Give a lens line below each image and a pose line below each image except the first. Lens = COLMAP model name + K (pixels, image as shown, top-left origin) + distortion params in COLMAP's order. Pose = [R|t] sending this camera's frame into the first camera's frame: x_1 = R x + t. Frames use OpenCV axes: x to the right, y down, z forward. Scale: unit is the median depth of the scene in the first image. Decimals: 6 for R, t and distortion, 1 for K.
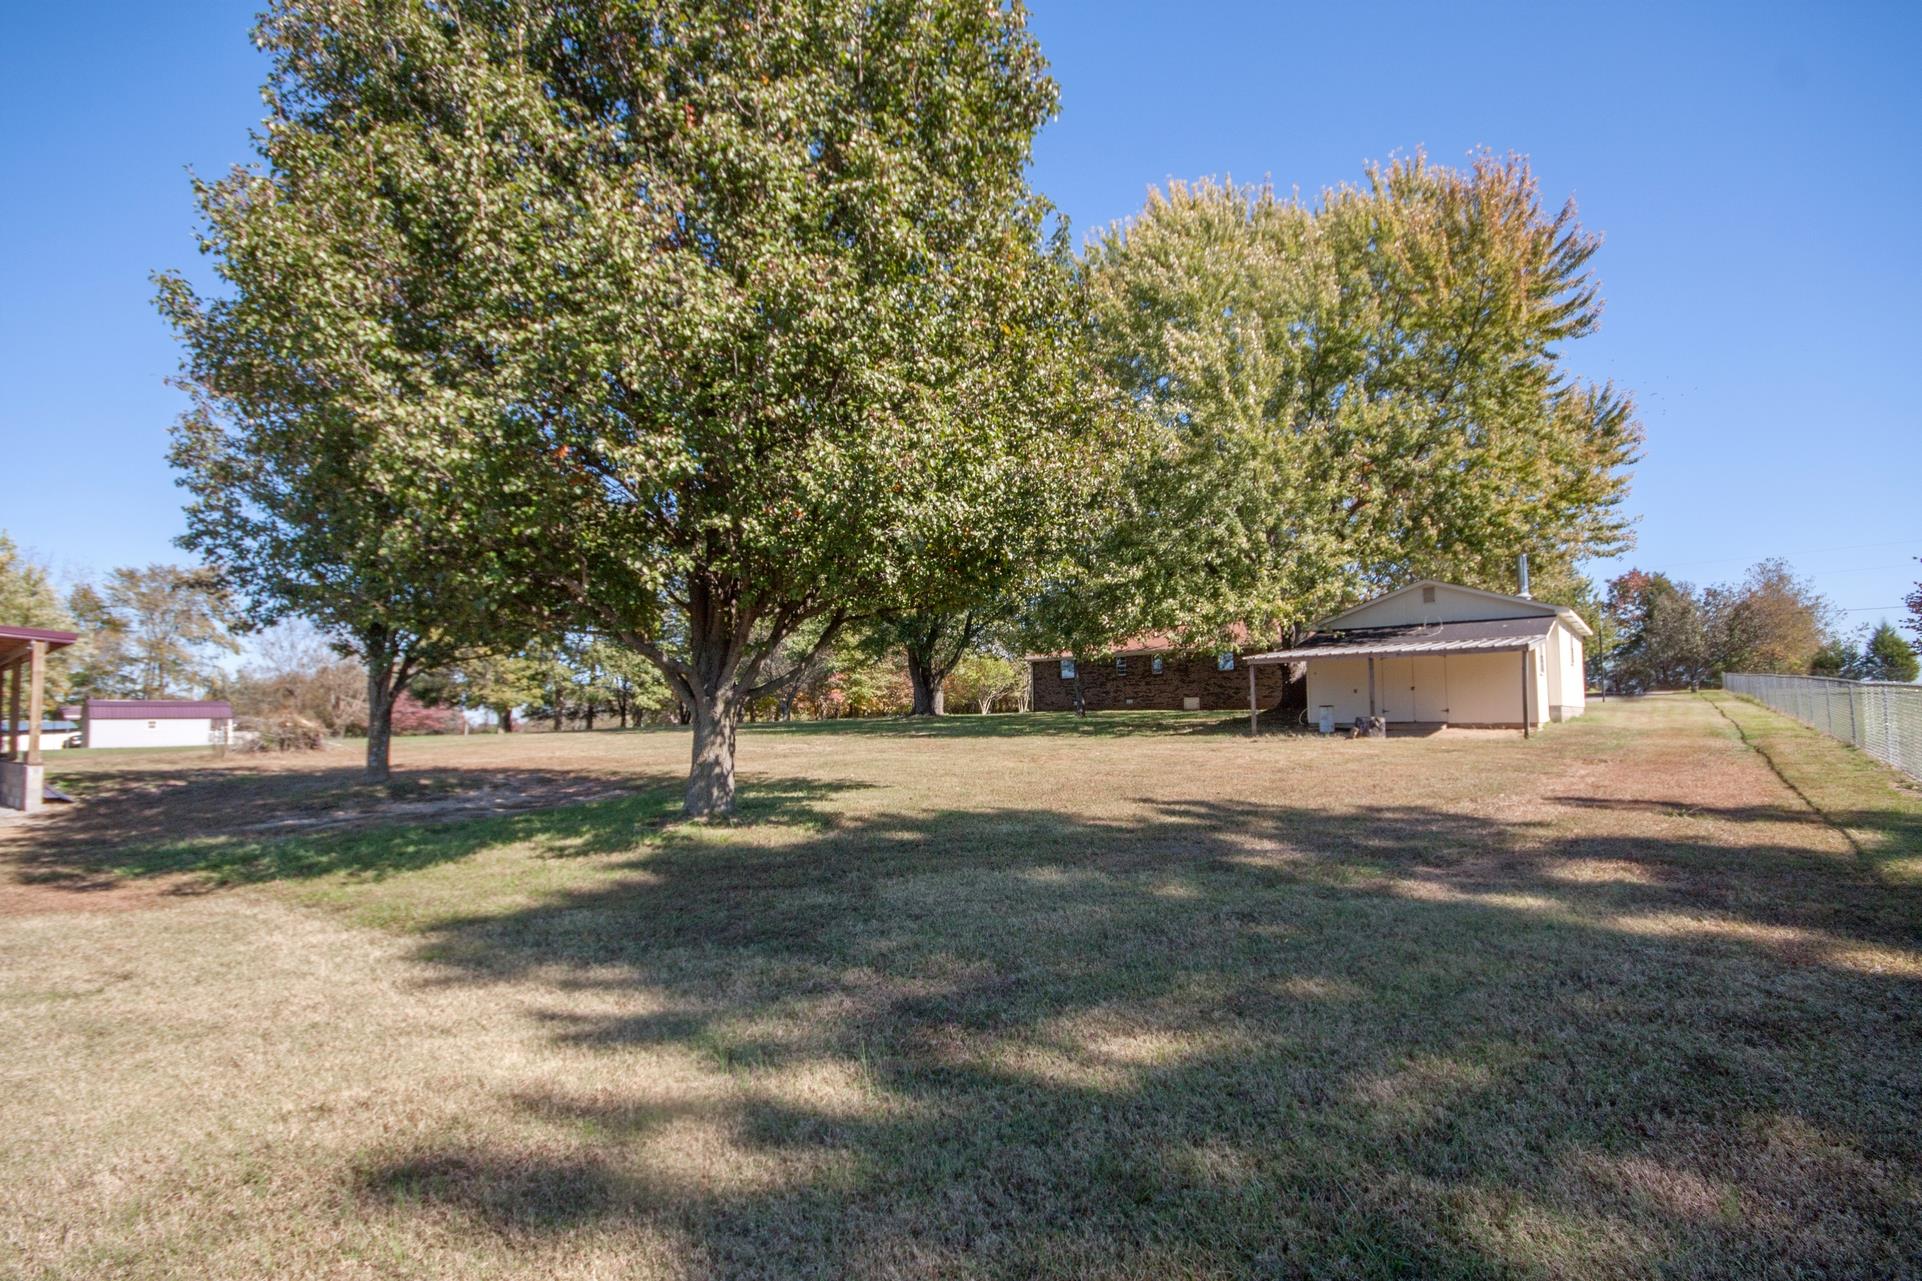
lens RADIAL K [[930.5, 0, 961.0], [0, 930.5, 640.5], [0, 0, 1]] dist [0.001812, -0.000385]
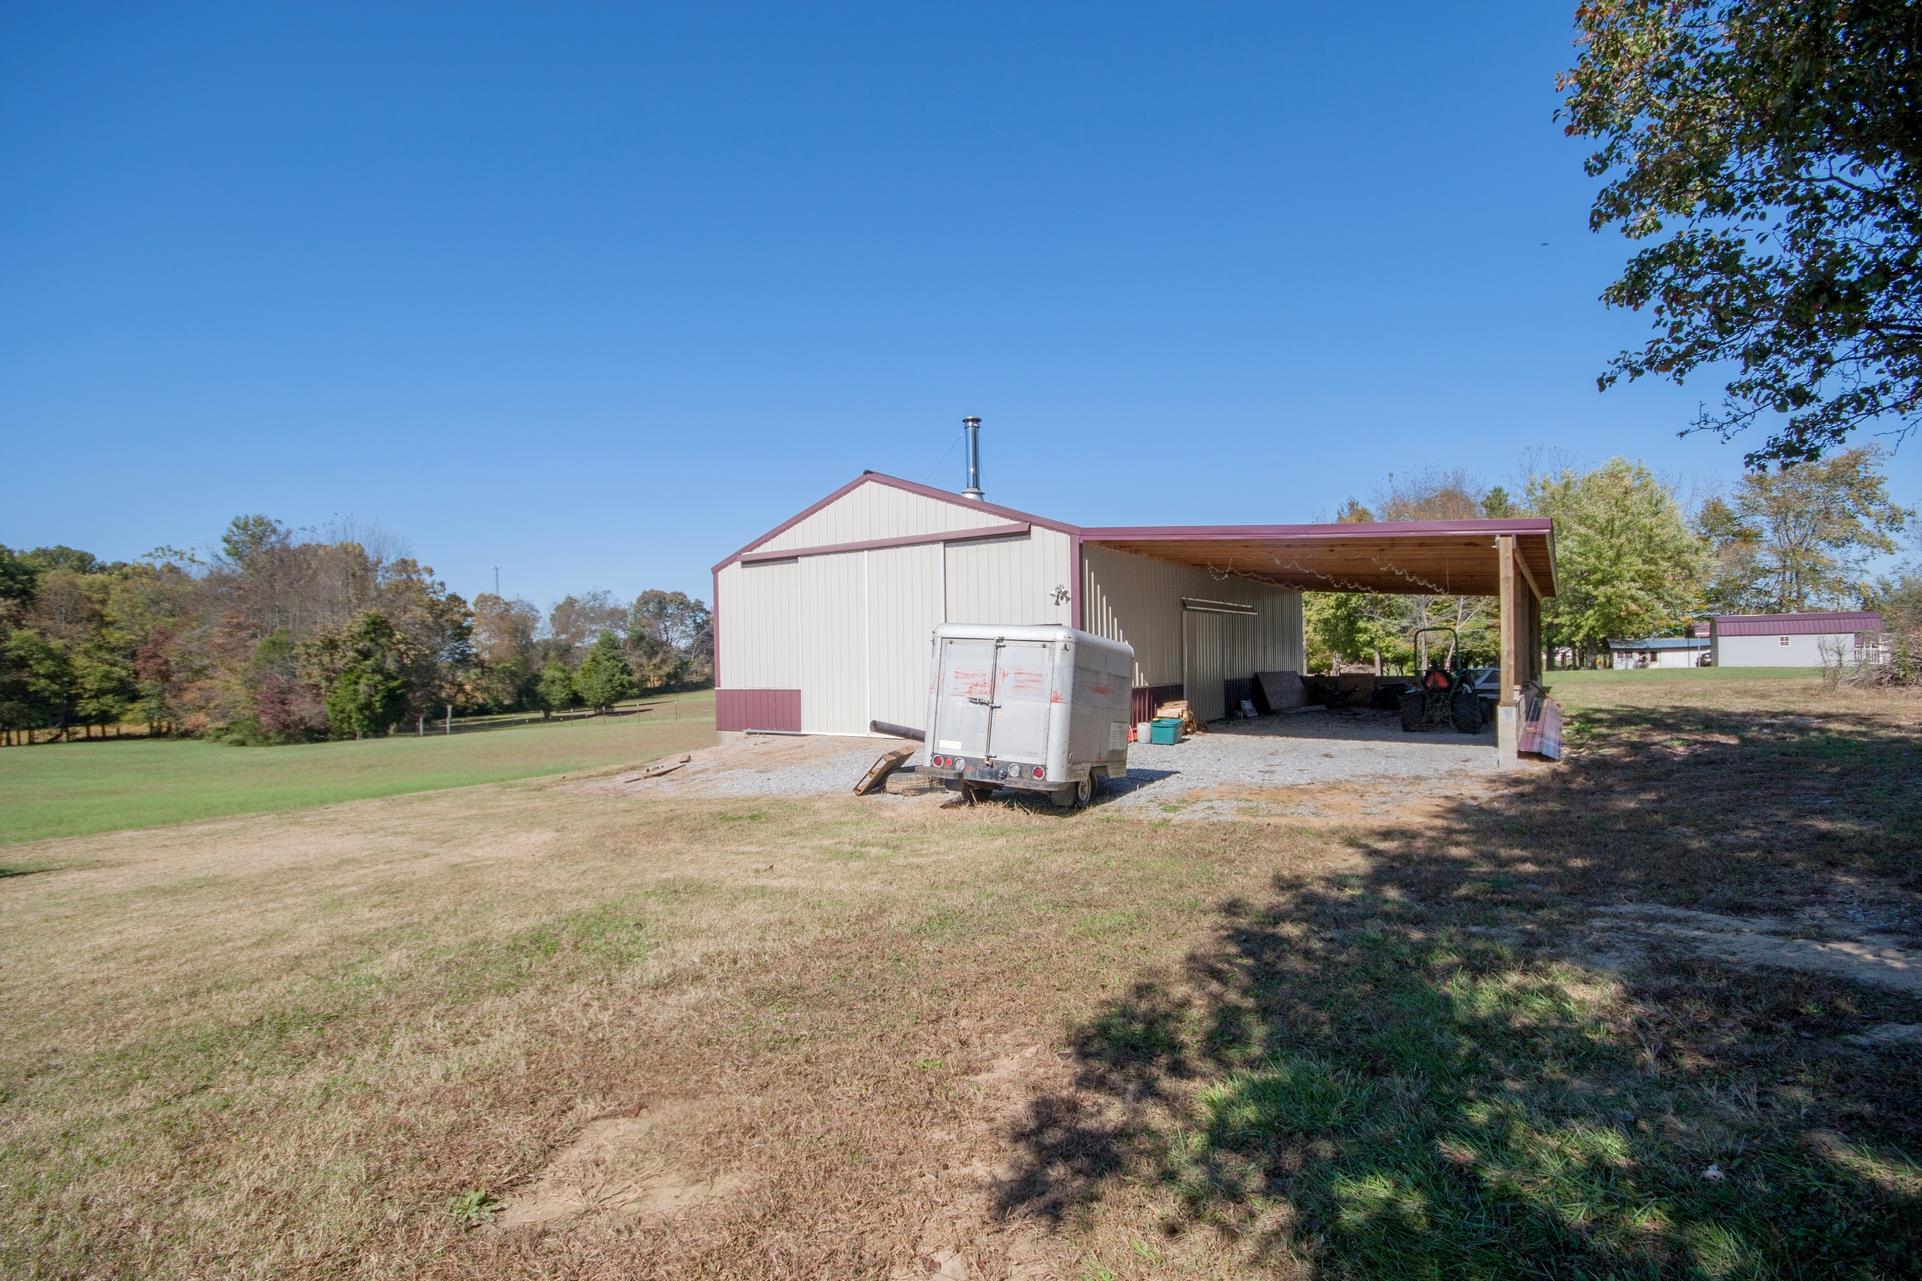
lens RADIAL K [[930.5, 0, 961.0], [0, 930.5, 640.5], [0, 0, 1]] dist [0.001812, -0.000385]
pose [[0.114012, -0.002647, -0.993476, -0.069952], [0.092168, 0.995712, 0.007925, 0.008791], [0.989195, -0.092470, 0.113767, 0.107101]]
